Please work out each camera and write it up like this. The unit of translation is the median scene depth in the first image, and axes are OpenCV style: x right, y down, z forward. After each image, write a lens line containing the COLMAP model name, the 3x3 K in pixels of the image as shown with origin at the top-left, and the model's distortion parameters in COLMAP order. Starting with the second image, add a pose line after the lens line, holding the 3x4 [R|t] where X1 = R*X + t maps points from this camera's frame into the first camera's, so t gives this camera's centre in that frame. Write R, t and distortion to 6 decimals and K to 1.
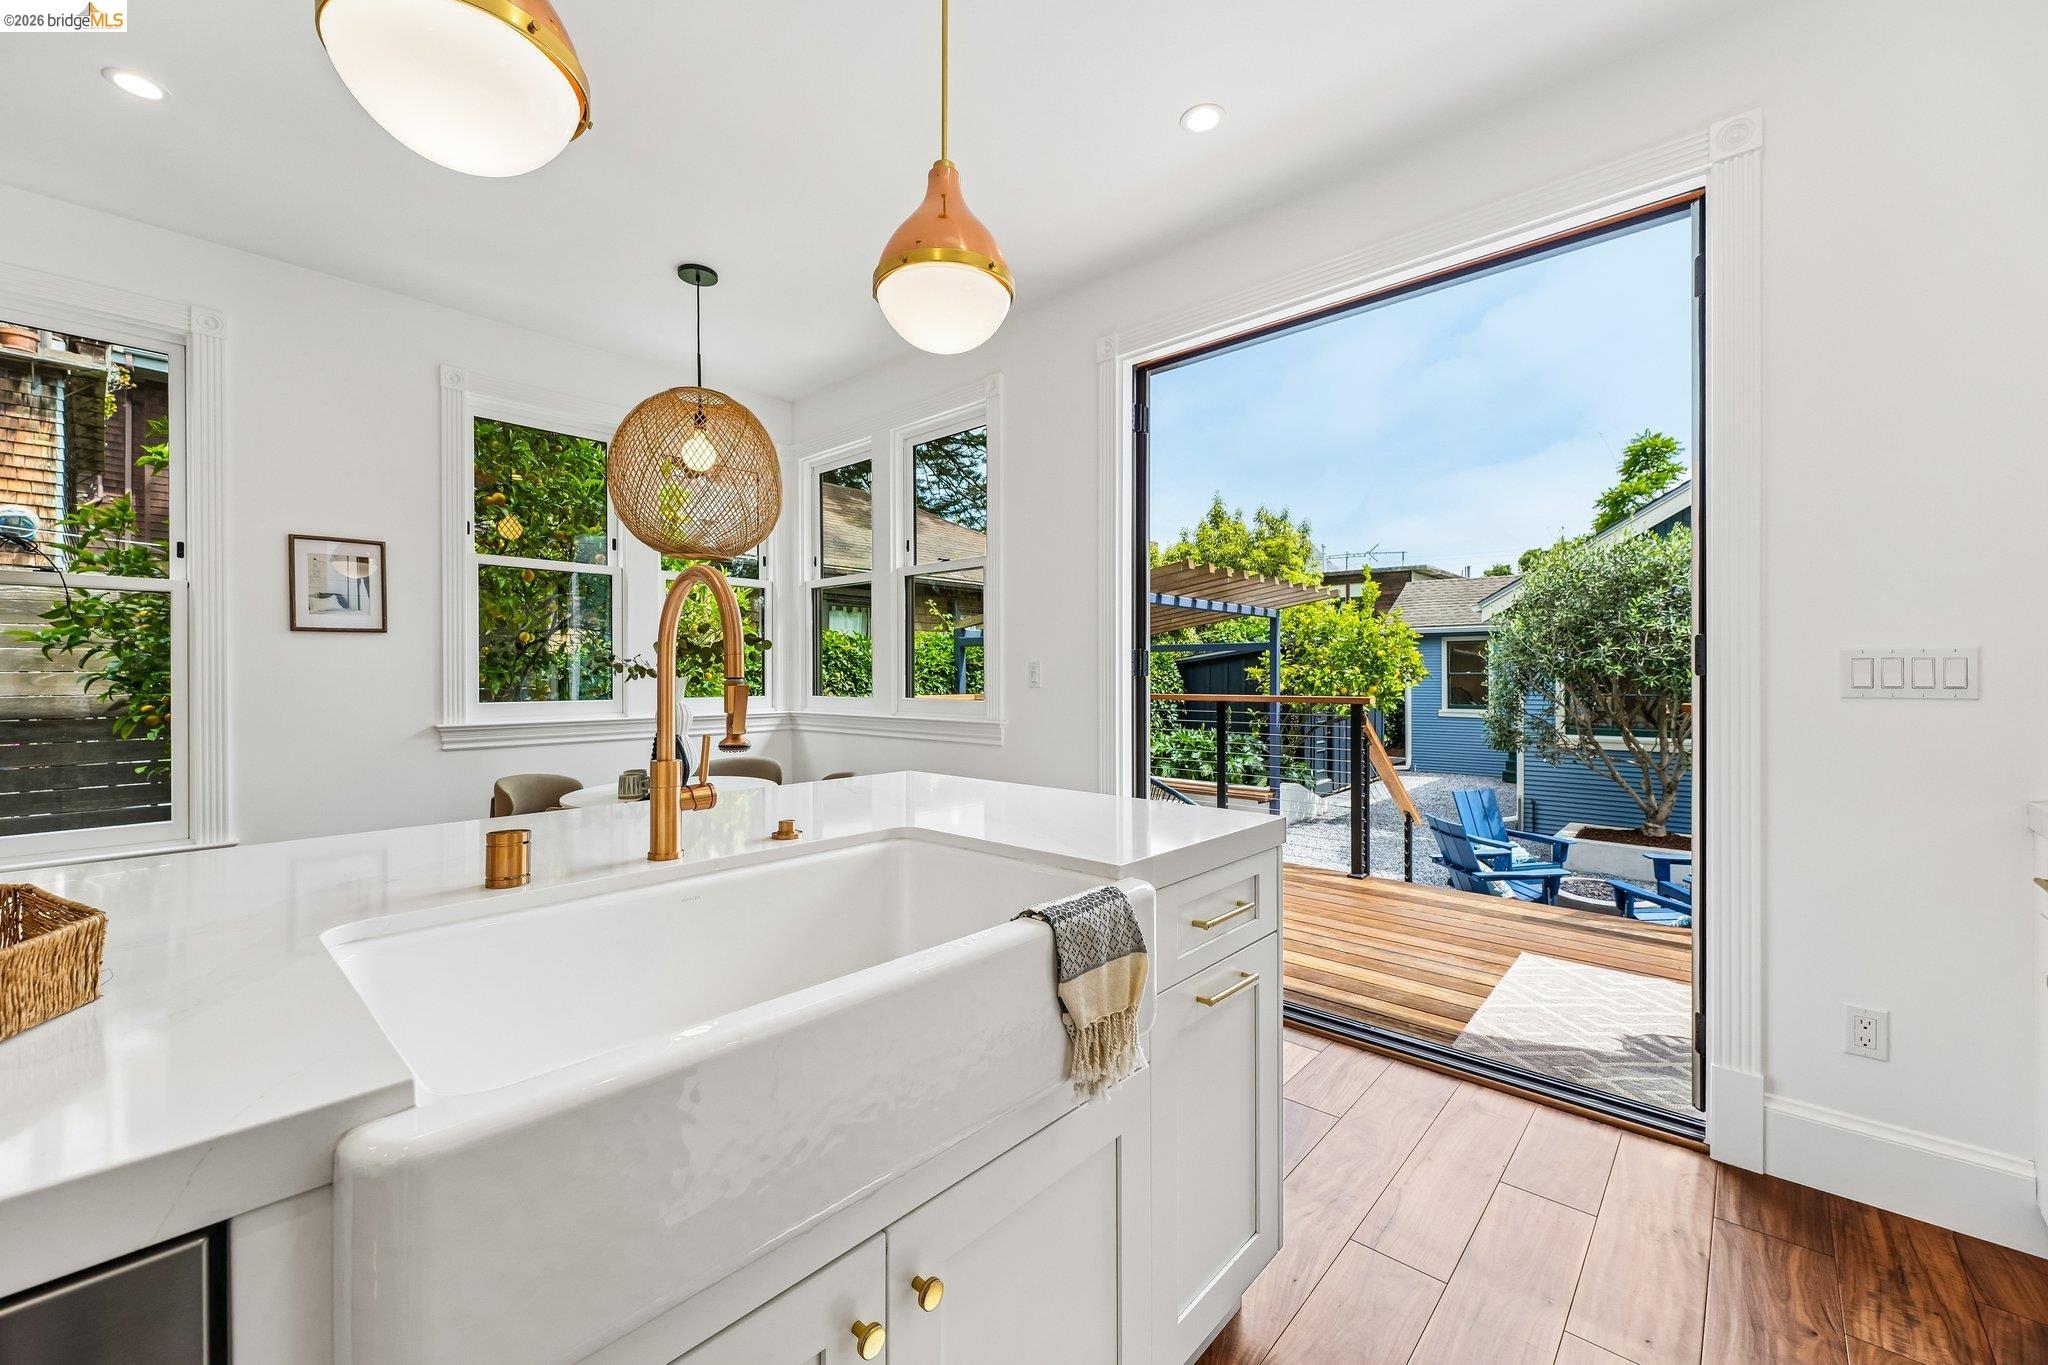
lens RADIAL K [[812.1, 0, 1015.0], [0, 812.1, 678.2], [0, 0, 1]] dist [0.005576, -0.001495]
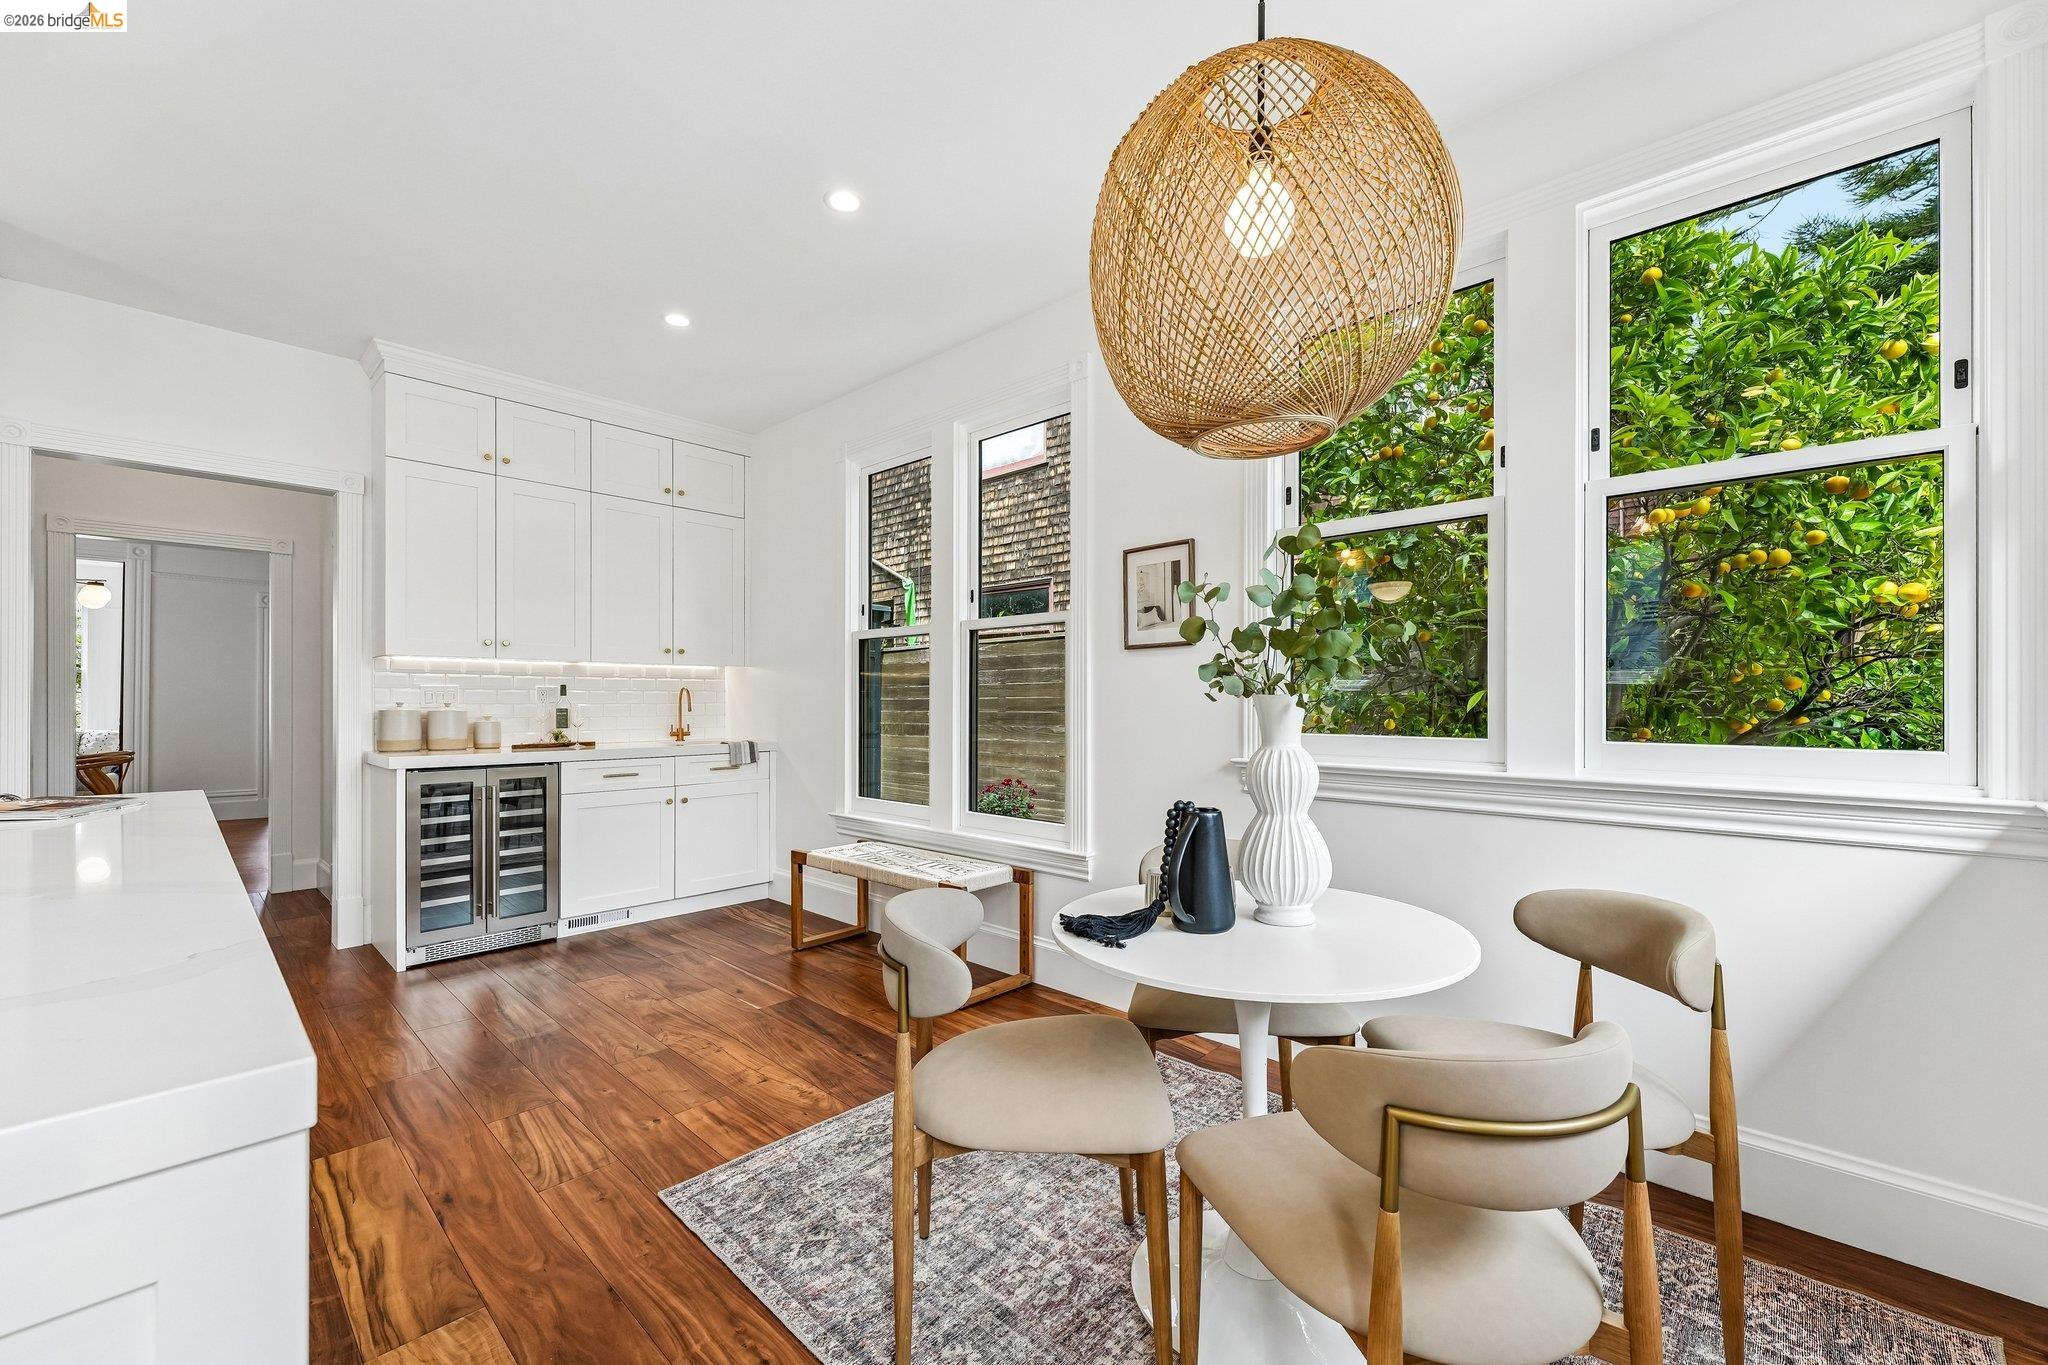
lens RADIAL K [[812.1, 0, 1019.0], [0, 812.1, 700.5], [0, 0, 1]] dist [0.005576, -0.001495]
pose [[-0.015463, 0.002193, -0.999878, 0.029727], [-0.005255, 0.999984, 0.002274, 0.000356], [0.999867, 0.005290, -0.015451, 0.327213]]
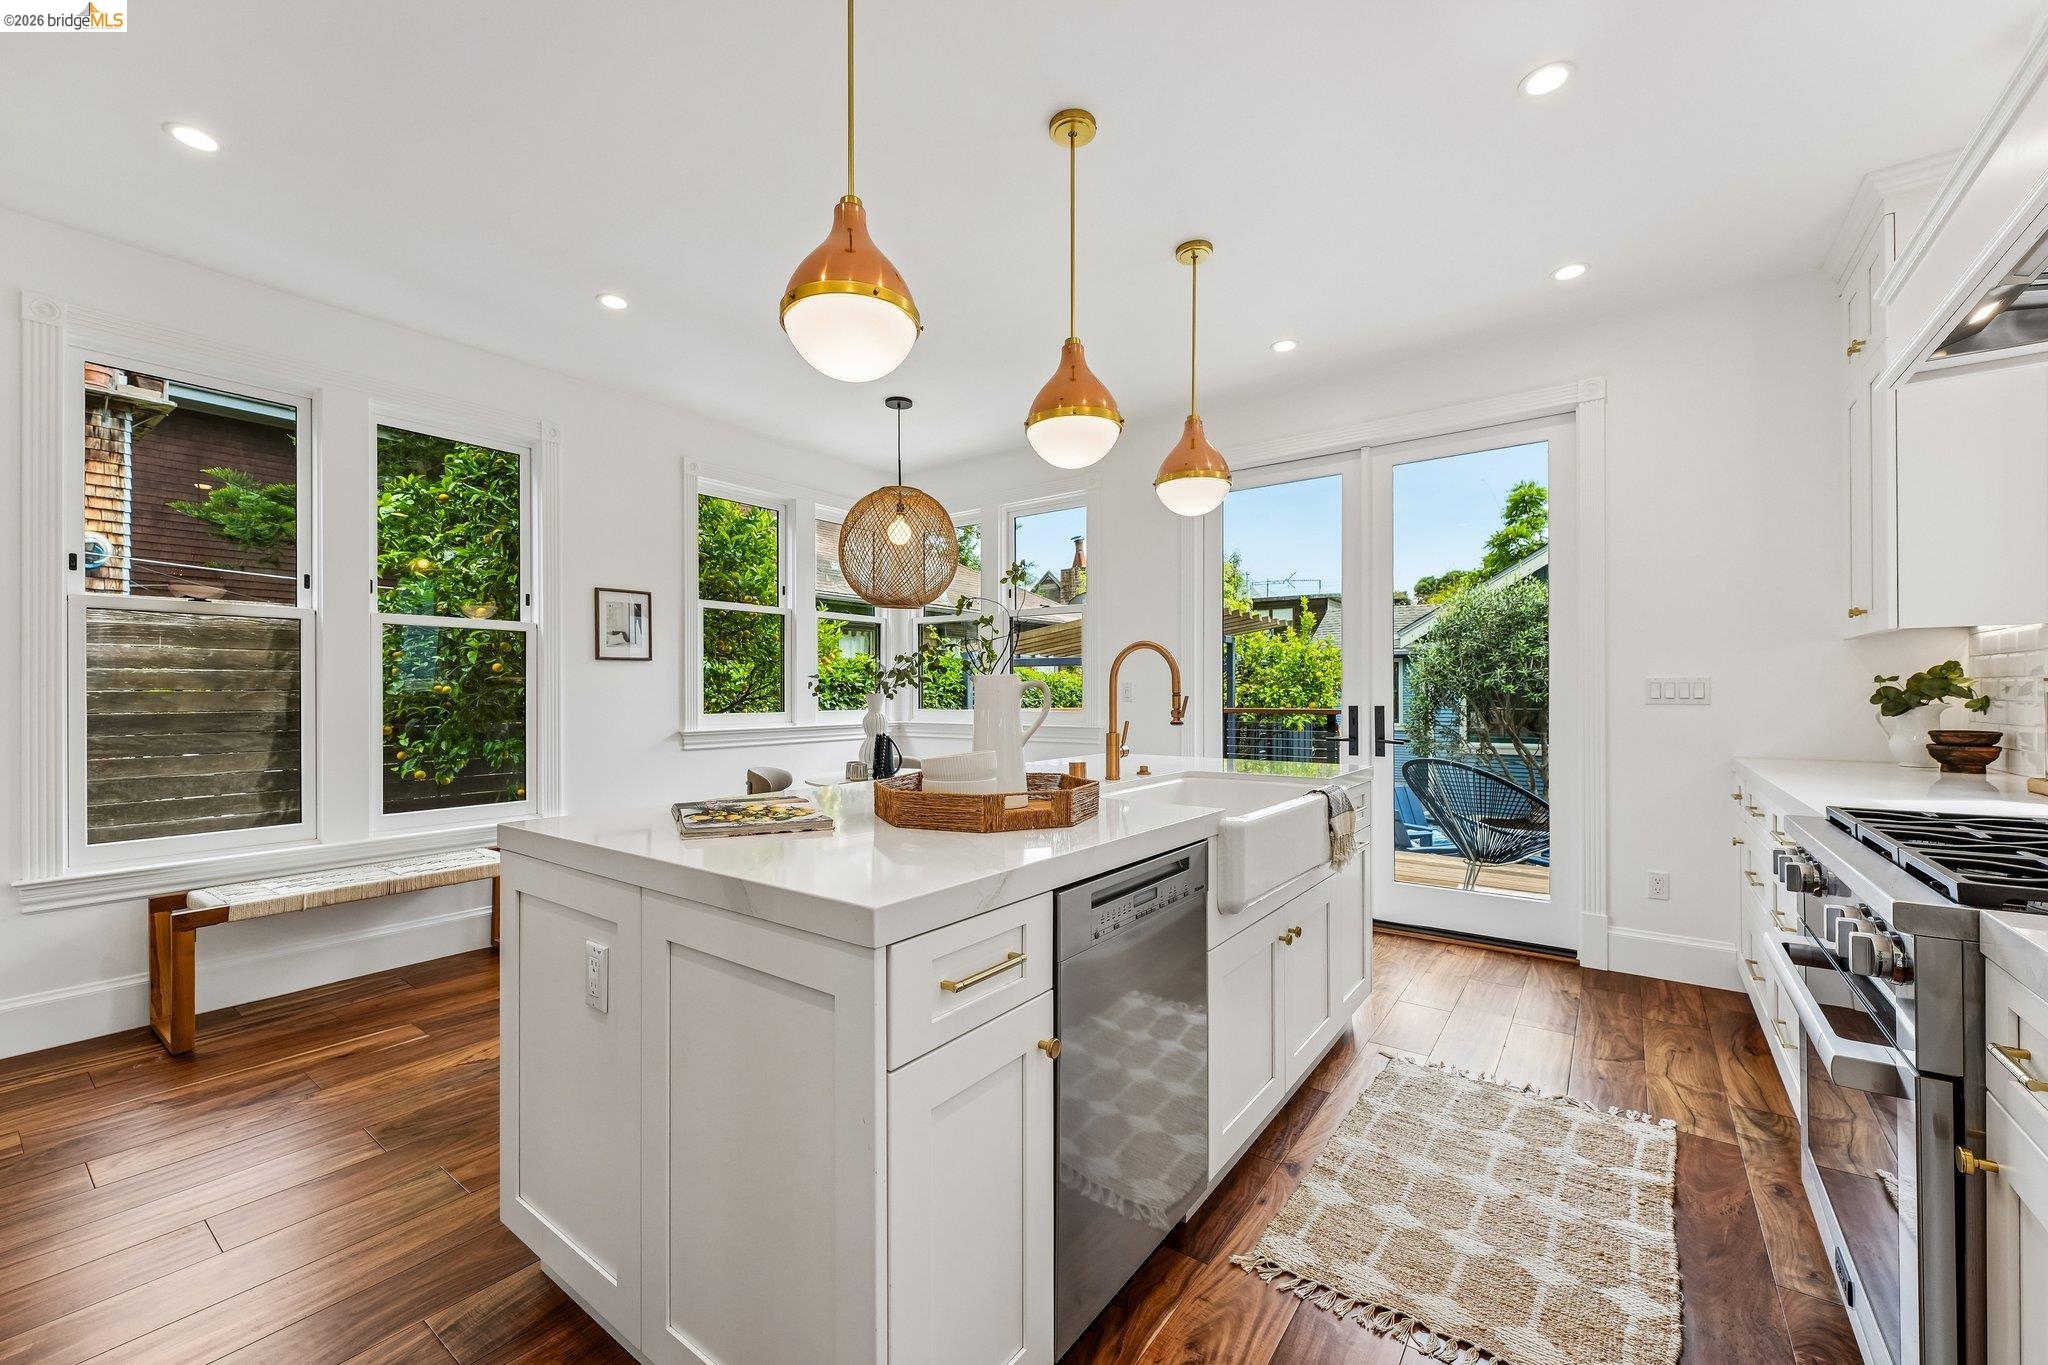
lens RADIAL K [[812.1, 0, 1015.7], [0, 812.1, 682.4], [0, 0, 1]] dist [0.005576, -0.001495]
pose [[0.994905, 0.000778, 0.100810, -0.124306], [0.000937, 0.999856, -0.016971, 0.000983], [-0.100809, 0.016979, 0.994761, -0.146842]]
